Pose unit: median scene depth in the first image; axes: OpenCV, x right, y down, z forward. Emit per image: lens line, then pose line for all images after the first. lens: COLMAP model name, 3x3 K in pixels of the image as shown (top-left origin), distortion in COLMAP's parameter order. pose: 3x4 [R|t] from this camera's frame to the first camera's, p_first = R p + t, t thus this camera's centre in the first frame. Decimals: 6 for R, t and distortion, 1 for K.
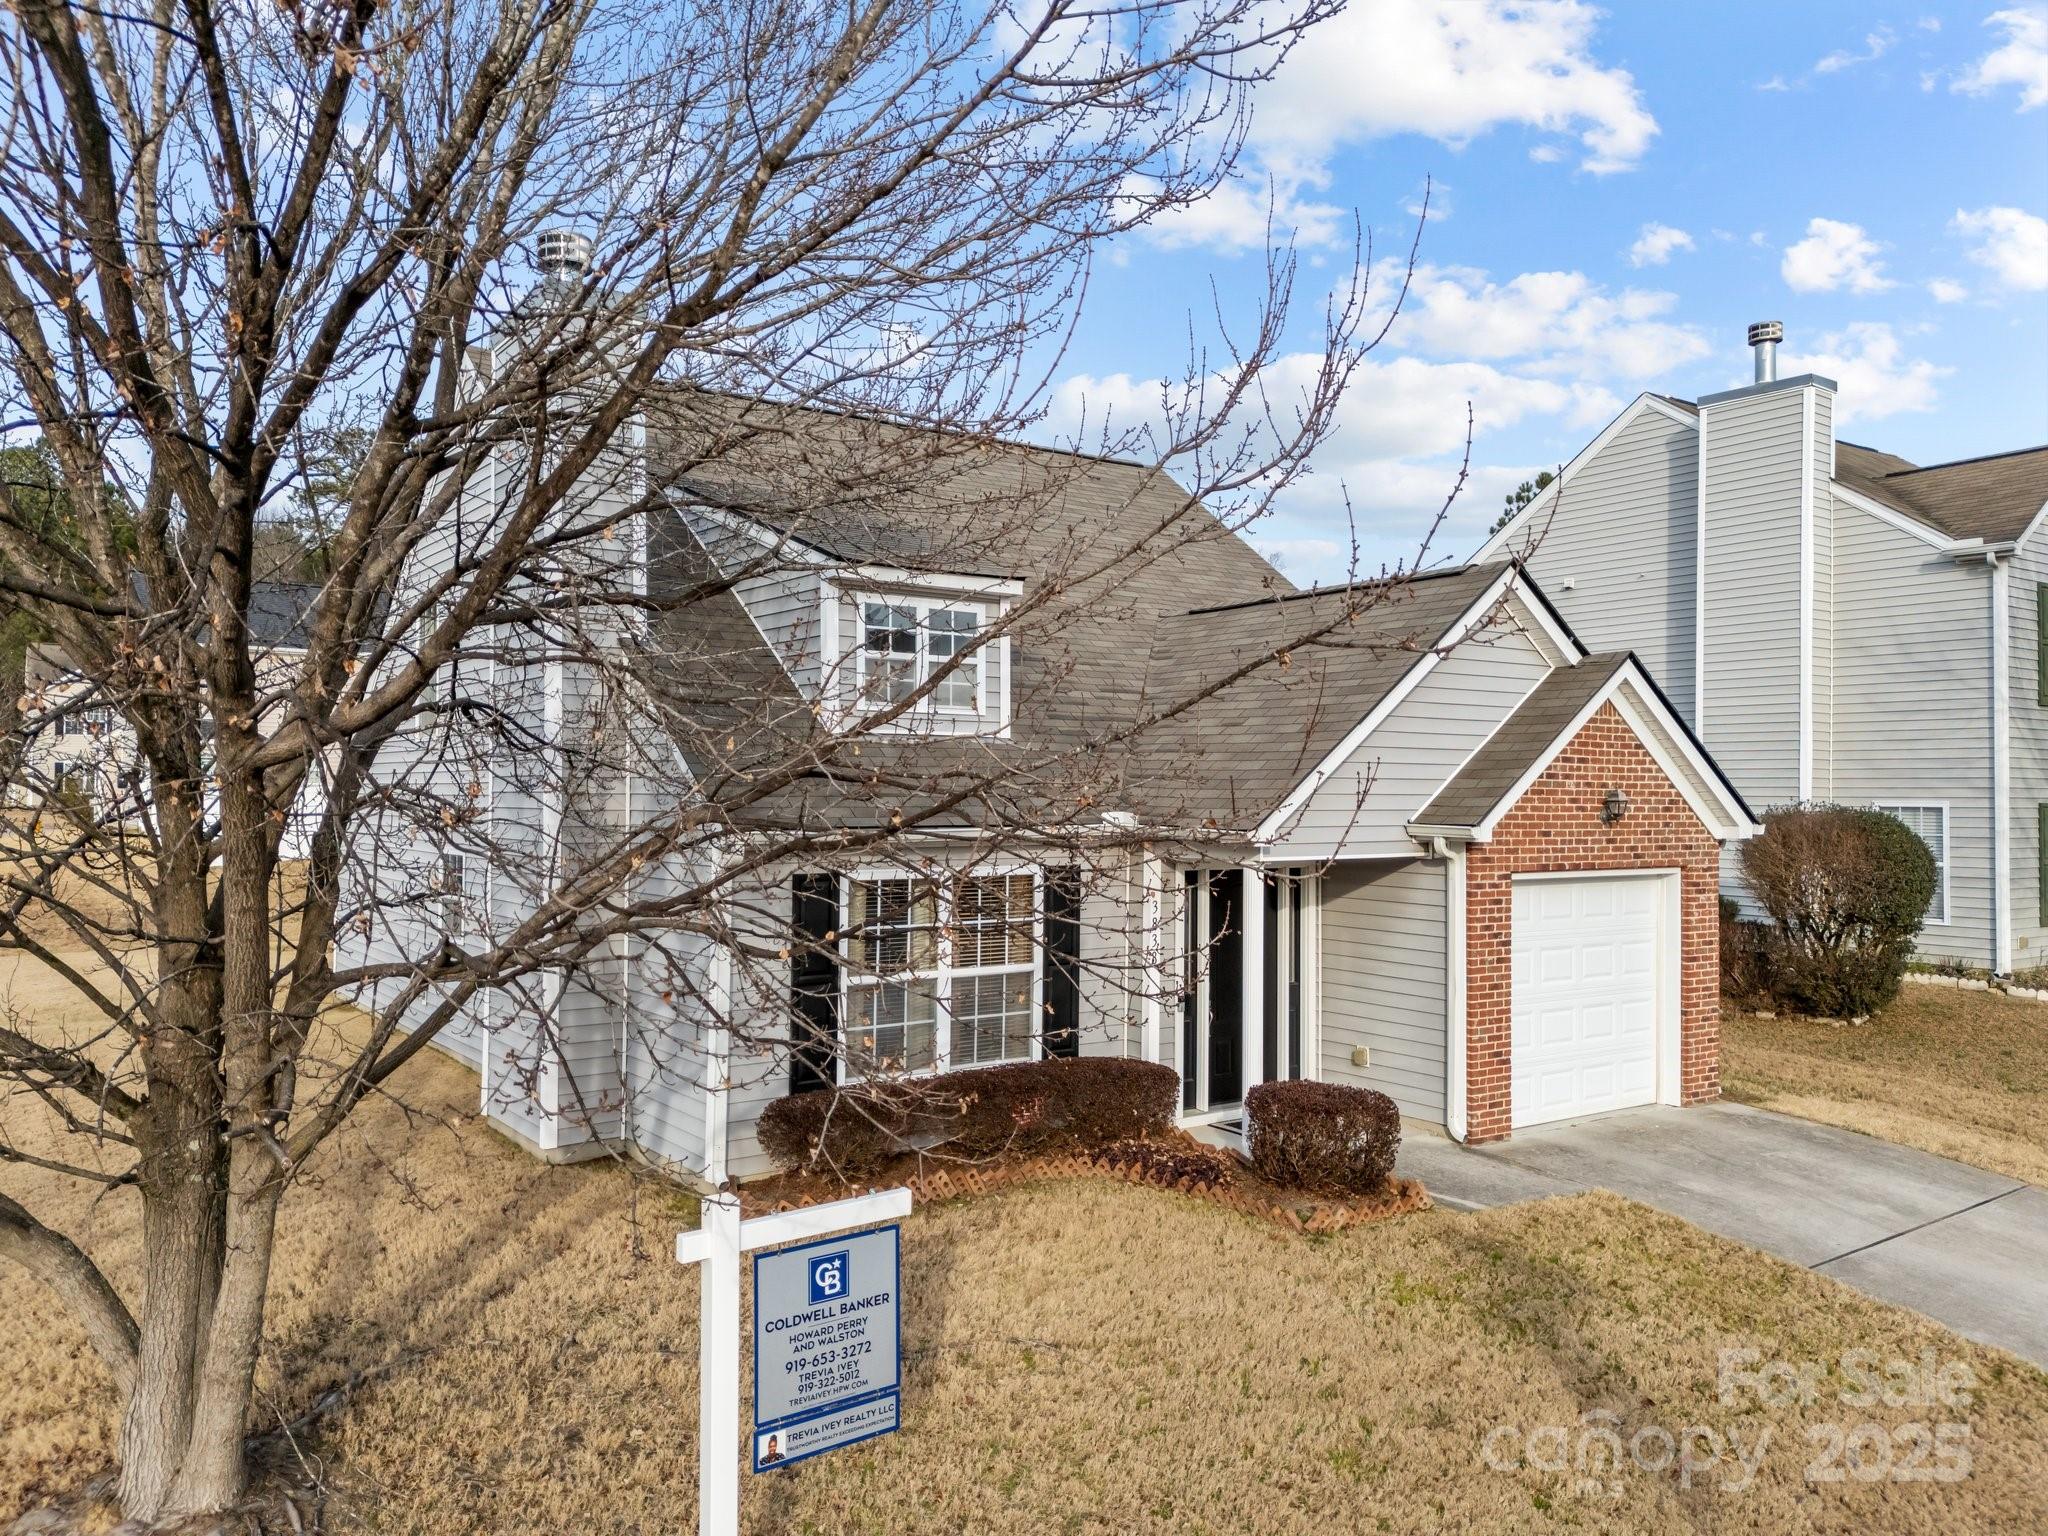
lens RADIAL K [[1511.4, 0, 1024.0], [0, 1511.4, 768.0], [0, 0, 1]] dist [0.044240, -0.003692]
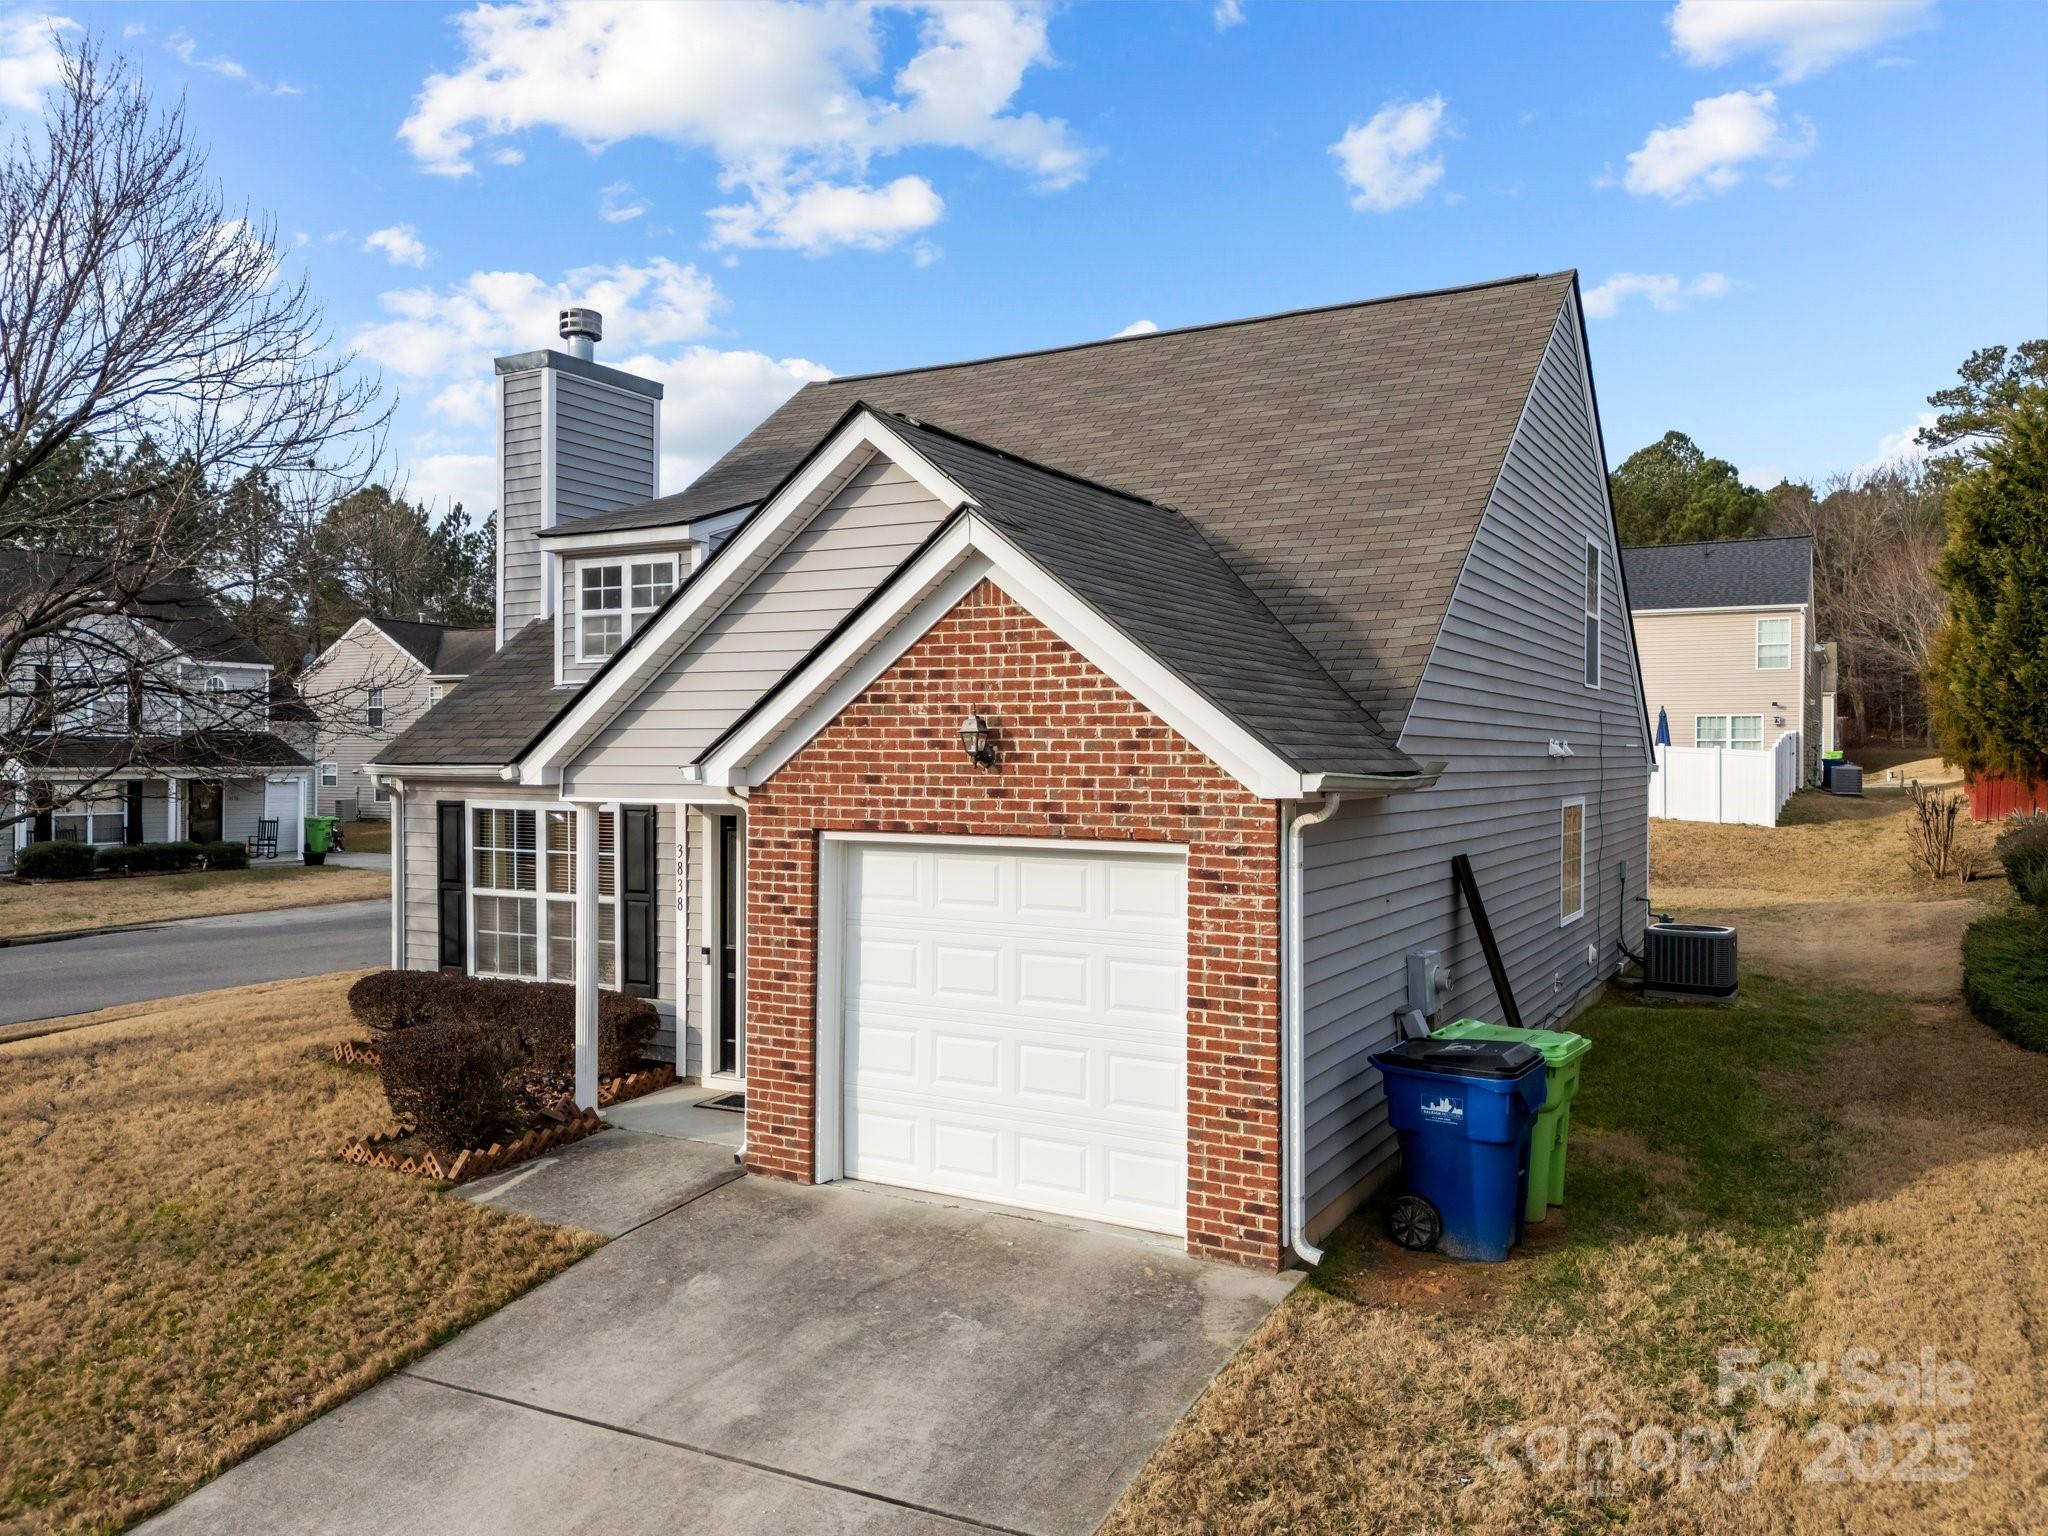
lens RADIAL K [[1511.4, 0, 1024.0], [0, 1511.4, 768.0], [0, 0, 1]] dist [0.044240, -0.003692]
pose [[0.455540, 0.003880, -0.890207, 1.014916], [0.011949, 0.999874, 0.010473, 0.031379], [0.890135, -0.015408, 0.455437, 0.739914]]
